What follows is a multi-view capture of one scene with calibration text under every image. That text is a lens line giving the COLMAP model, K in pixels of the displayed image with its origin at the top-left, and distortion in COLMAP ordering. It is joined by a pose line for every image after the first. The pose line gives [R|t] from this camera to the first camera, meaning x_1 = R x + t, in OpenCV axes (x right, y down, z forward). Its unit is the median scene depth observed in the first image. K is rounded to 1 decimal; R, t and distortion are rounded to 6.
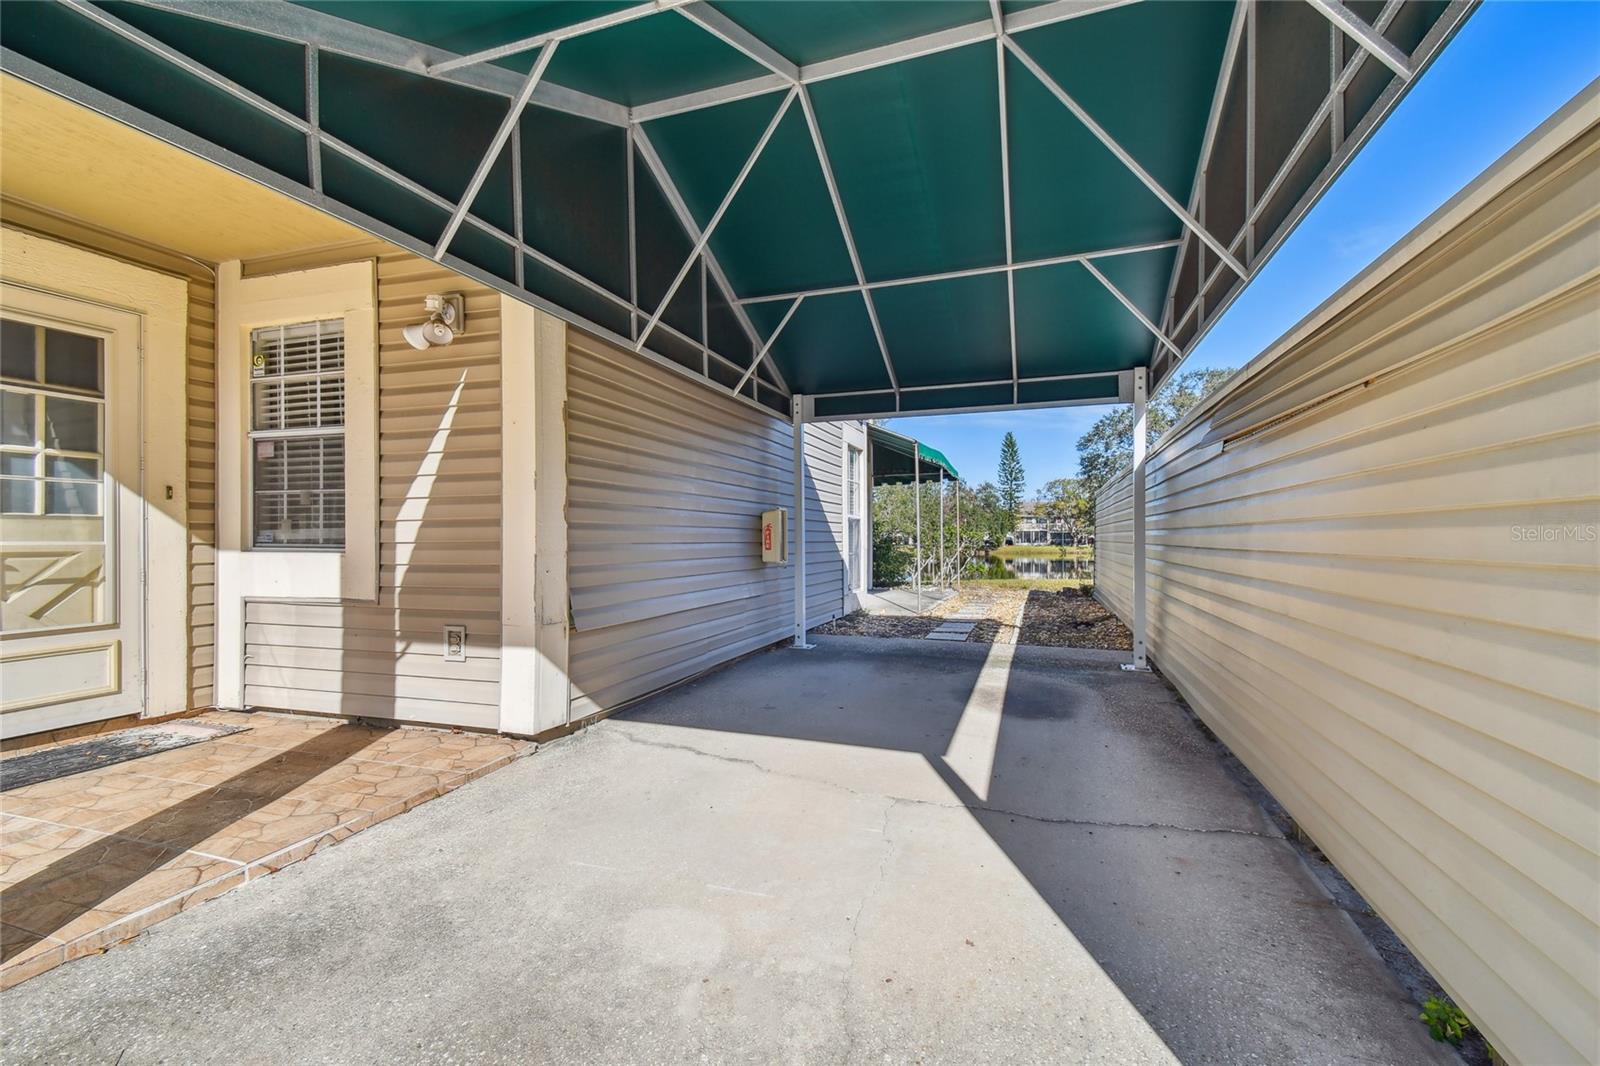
lens RADIAL K [[697.8, 0, 798.3], [0, 697.8, 535.1], [0, 0, 1]] dist [0.045188, -0.025557]
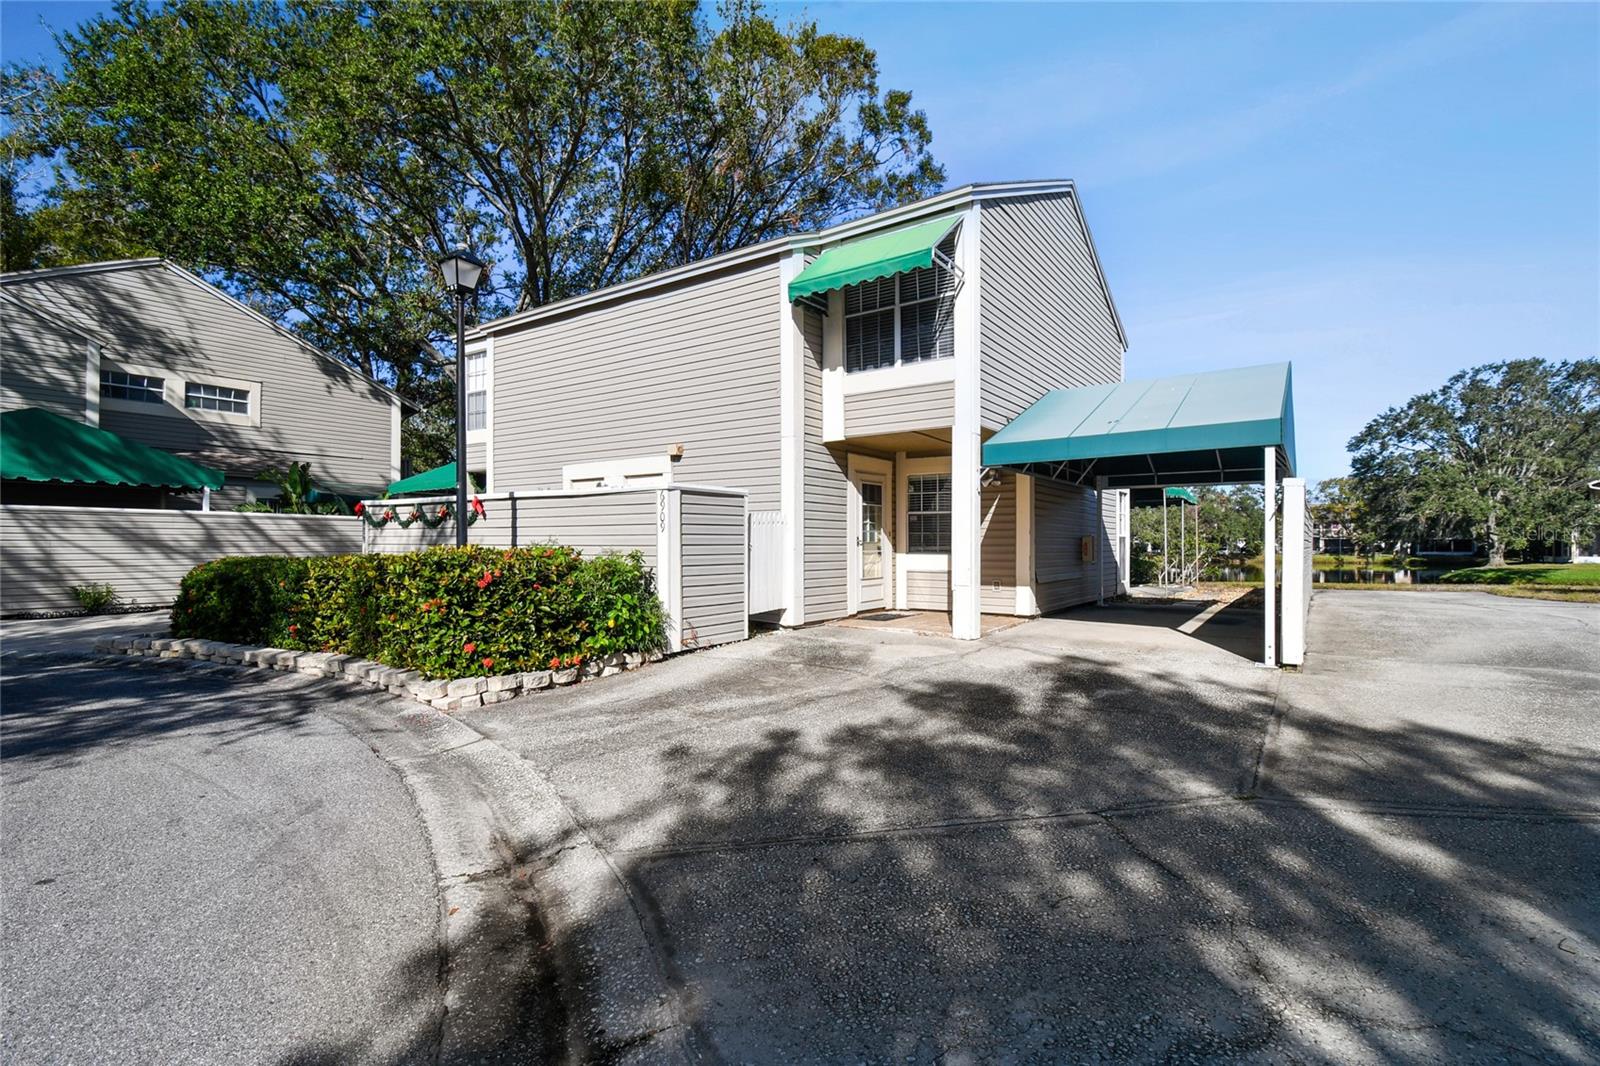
lens RADIAL K [[739.9, 0, 800.0], [0, 739.9, 533.0], [0, 0, 1]] dist [0.030131, -0.031441]
pose [[0.961588, -0.000721, -0.274495, -0.383974], [-0.001968, 0.999953, -0.009520, -0.032222], [0.274489, 0.009694, 0.961541, -1.998377]]
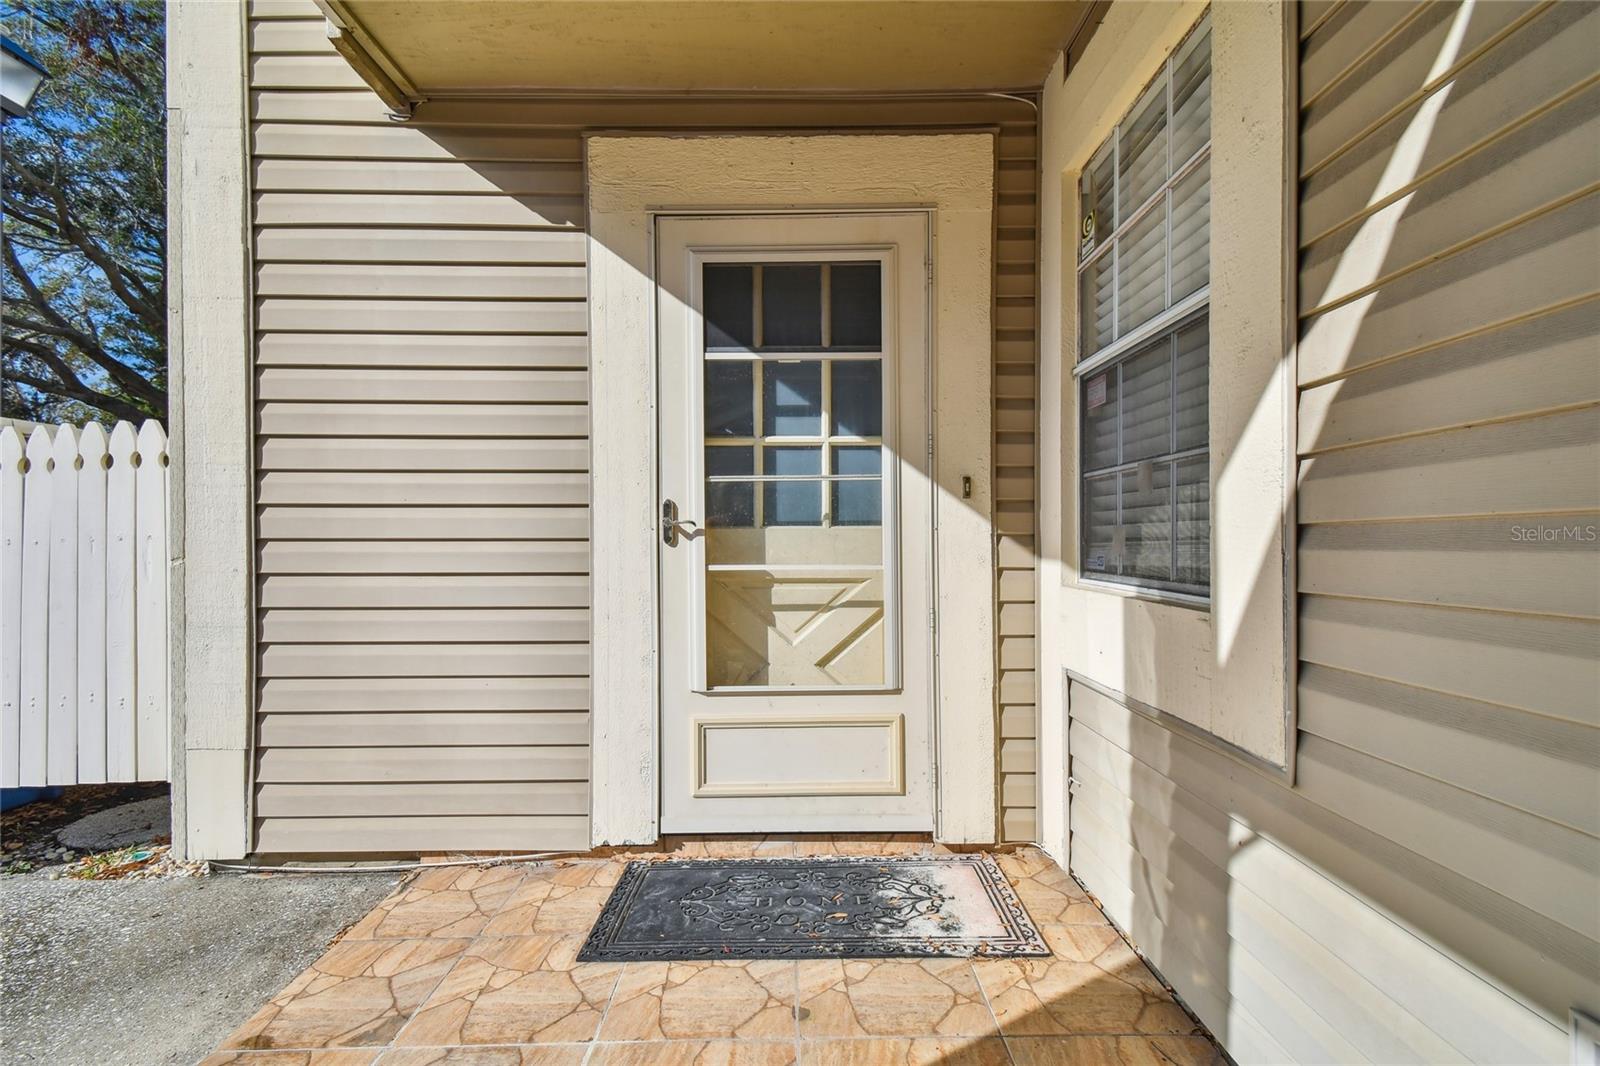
lens RADIAL K [[697.8, 0, 798.3], [0, 697.8, 535.1], [0, 0, 1]] dist [0.045188, -0.025557]
pose [[0.329004, 0.003114, -0.944323, -0.342869], [0.006856, 0.999960, 0.005686, -0.021080], [0.944304, -0.008345, 0.328969, 0.638707]]
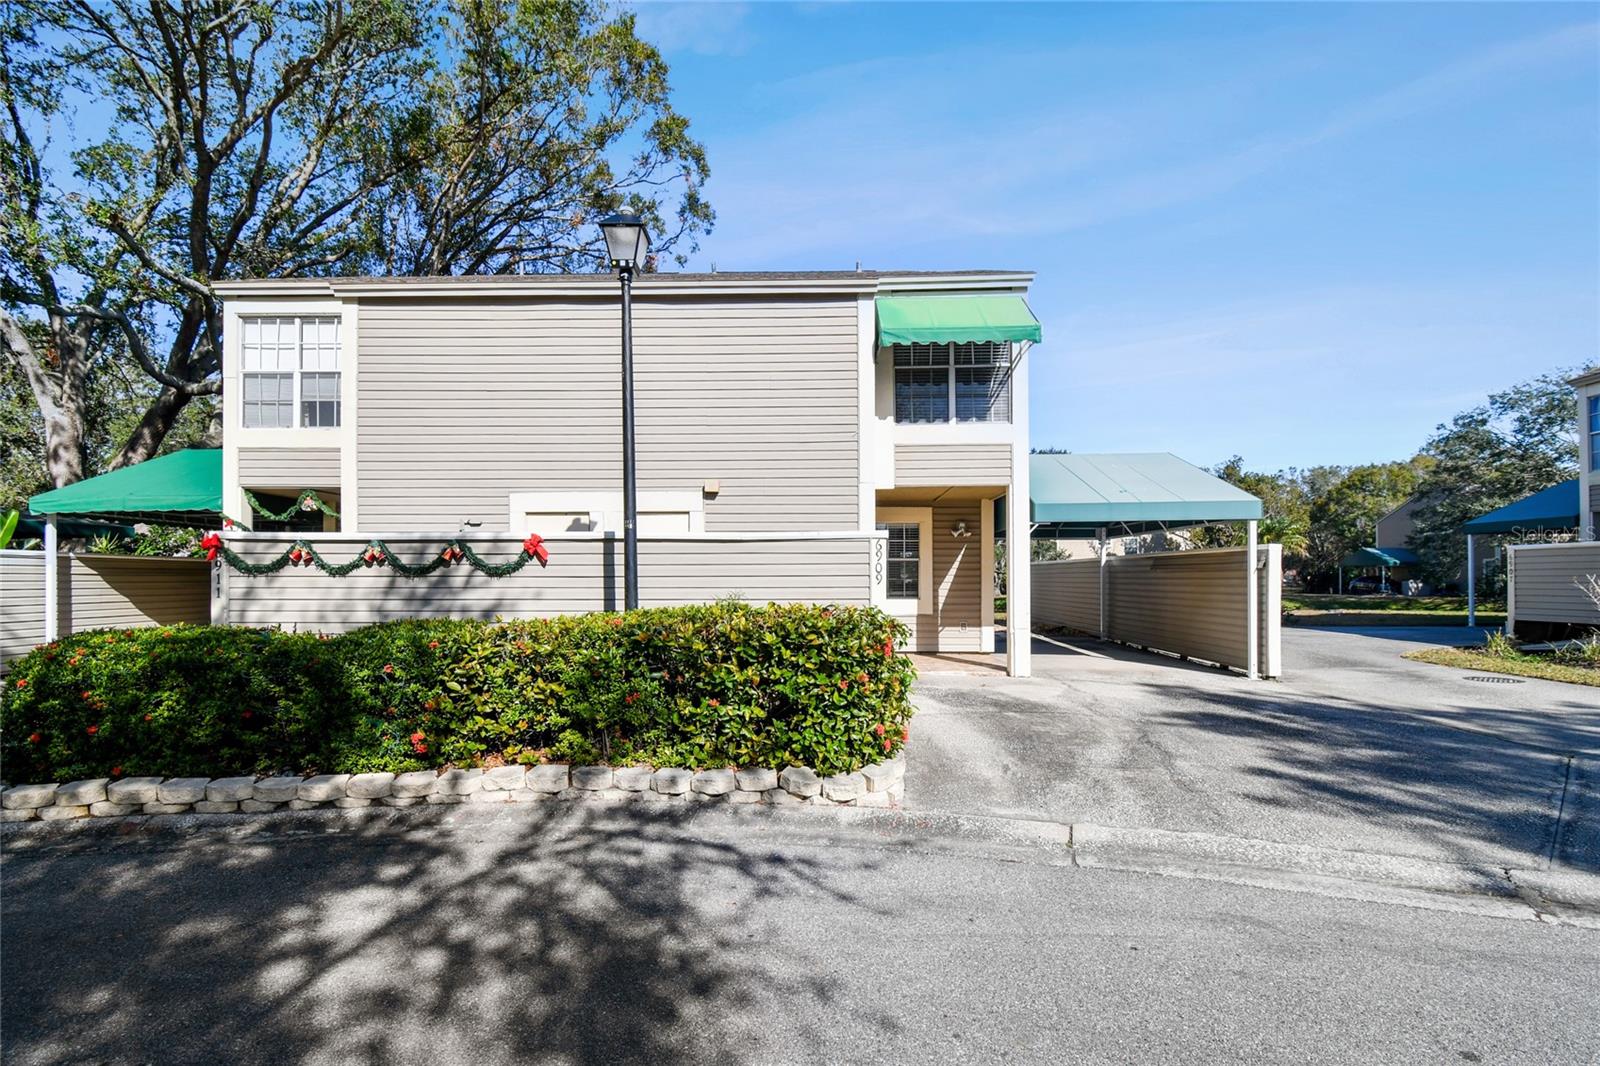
lens RADIAL K [[752.2, 0, 802.5], [0, 752.2, 575.8], [0, 0, 1]] dist [0.000146, -0.016588]
pose [[0.951693, 0.001312, 0.307050, -2.051766], [-0.002573, 0.999990, 0.003702, -0.084545], [-0.307042, -0.004313, 0.951686, -1.898796]]
